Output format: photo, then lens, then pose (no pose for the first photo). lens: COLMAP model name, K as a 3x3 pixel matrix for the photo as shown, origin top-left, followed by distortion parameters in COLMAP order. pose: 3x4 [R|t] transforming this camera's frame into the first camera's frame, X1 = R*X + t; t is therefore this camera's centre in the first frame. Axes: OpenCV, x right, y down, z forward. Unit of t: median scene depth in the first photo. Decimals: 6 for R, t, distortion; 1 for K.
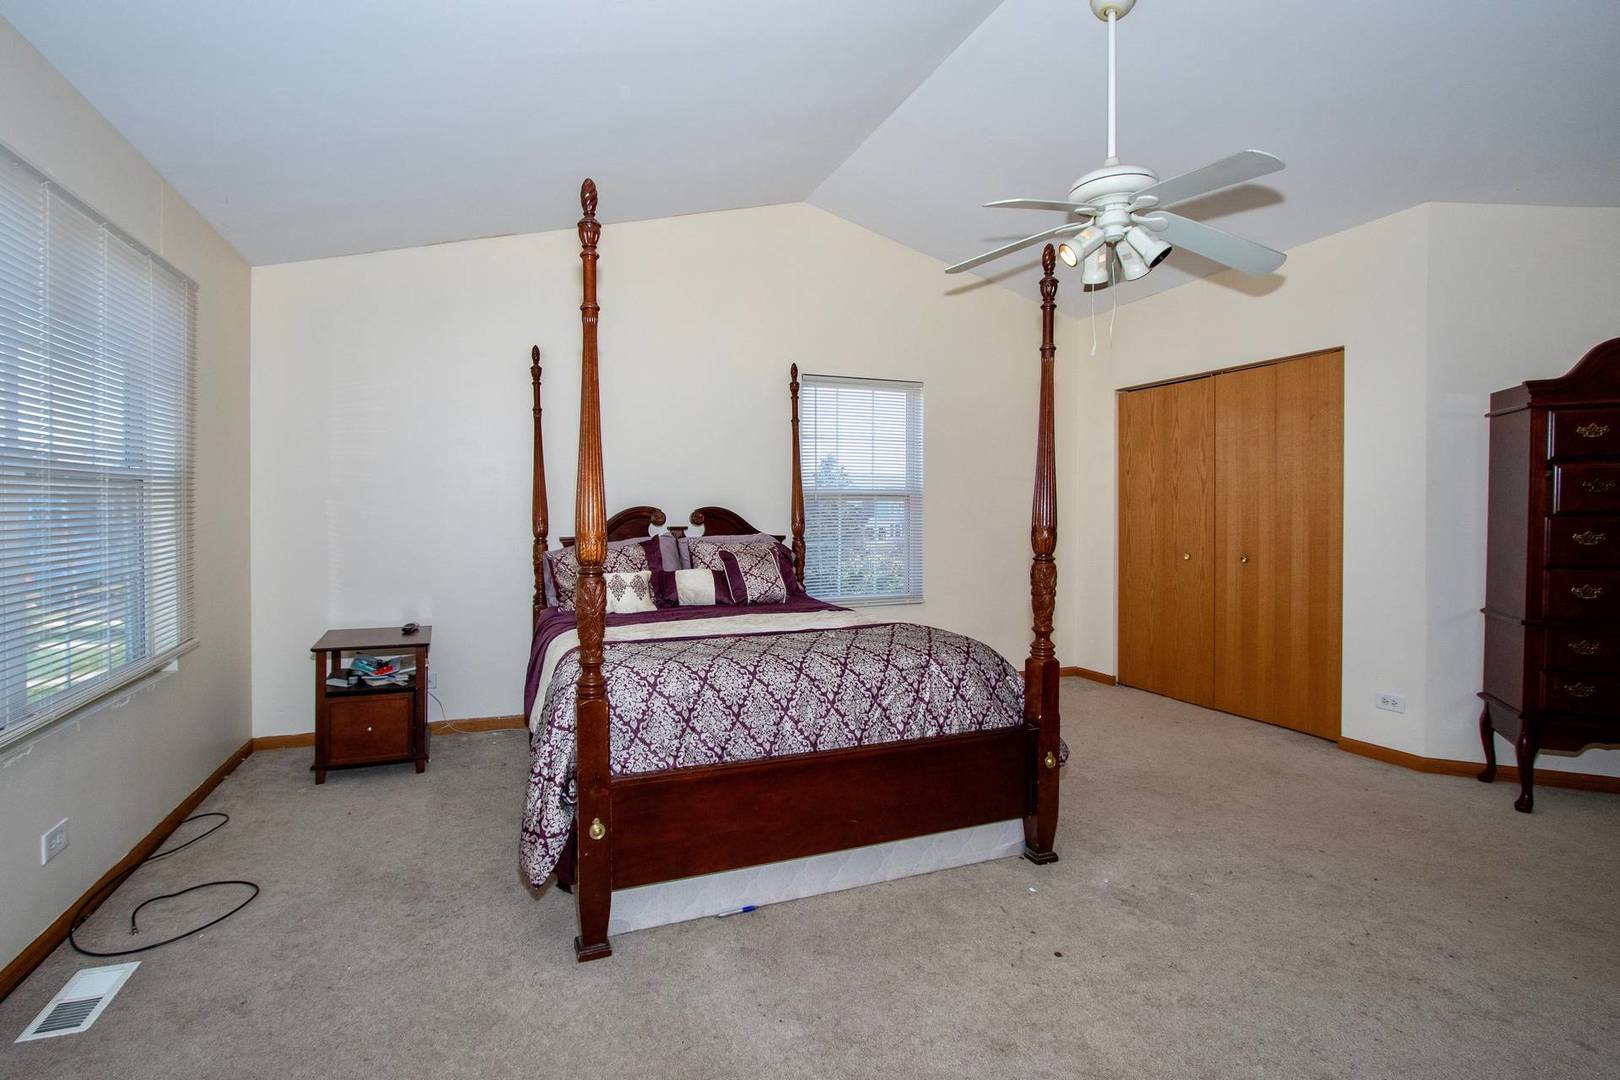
lens RADIAL K [[764.4, 0, 798.7], [0, 764.4, 499.3], [0, 0, 1]] dist [-0.023704, -0.000019]
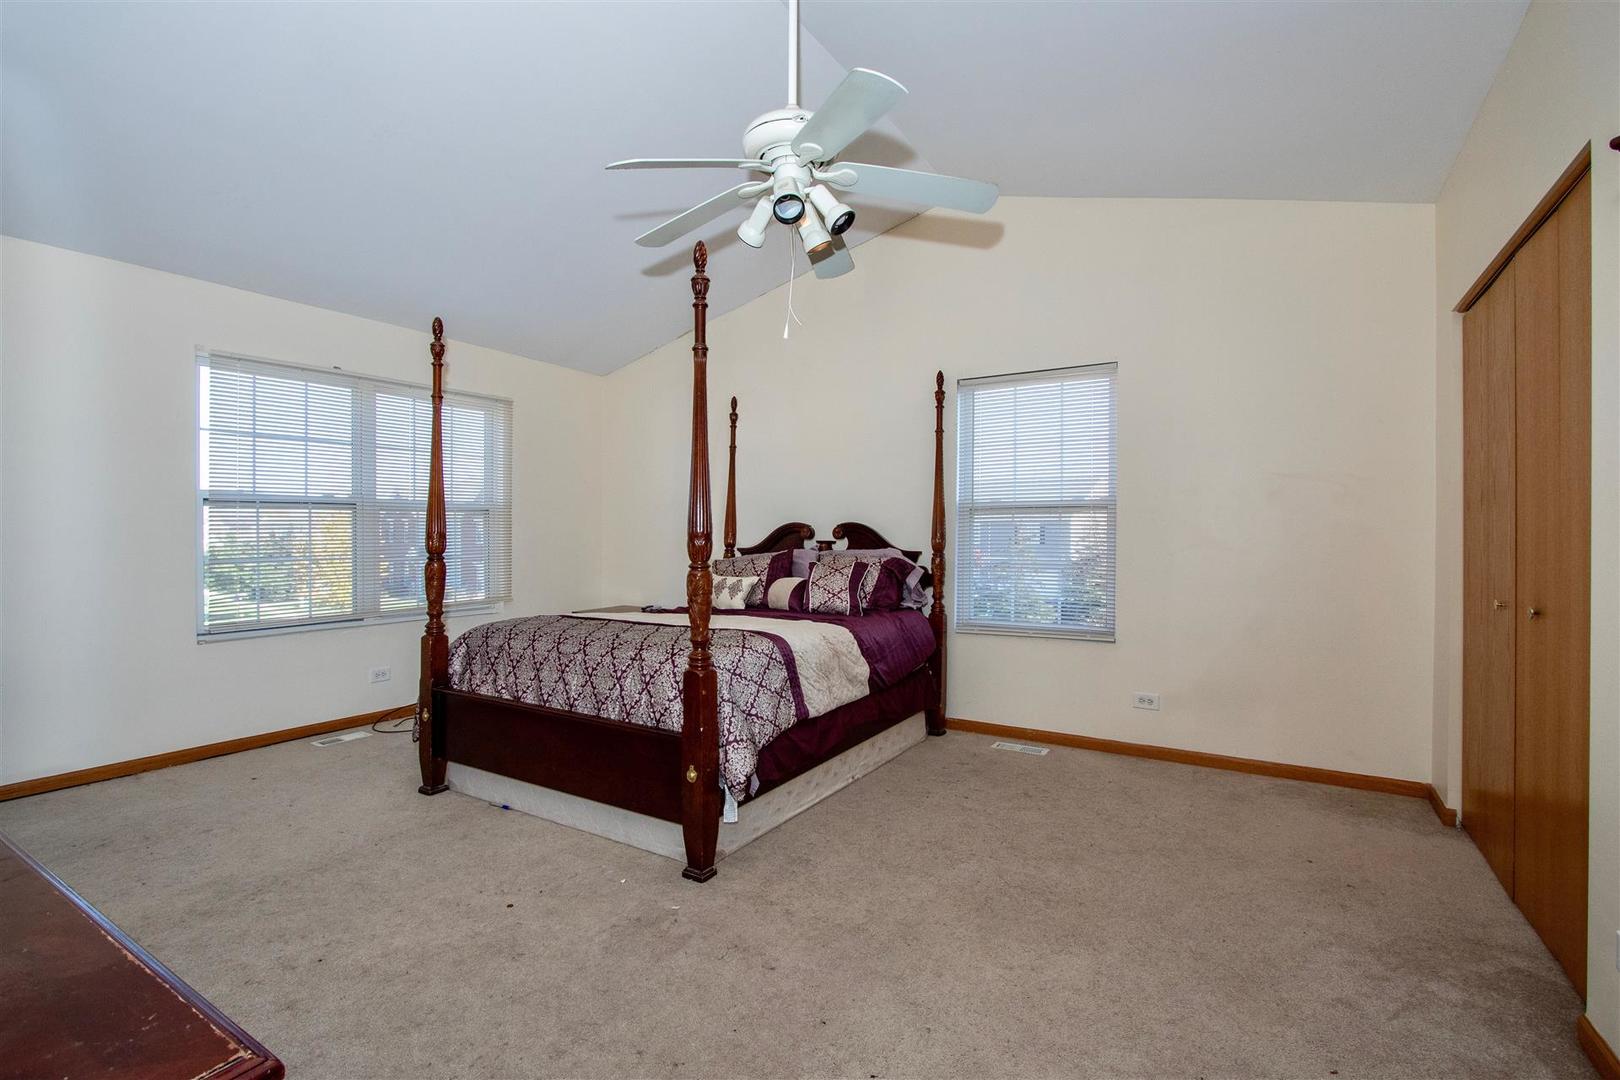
lens RADIAL K [[749.0, 0, 775.7], [0, 749.0, 536.8], [0, 0, 1]] dist [-0.013375, -0.000182]
pose [[0.587032, 0.004673, -0.809550, 0.708631], [0.010764, 0.999850, 0.013576, 0.015576], [0.809492, -0.016684, 0.586893, 0.321673]]
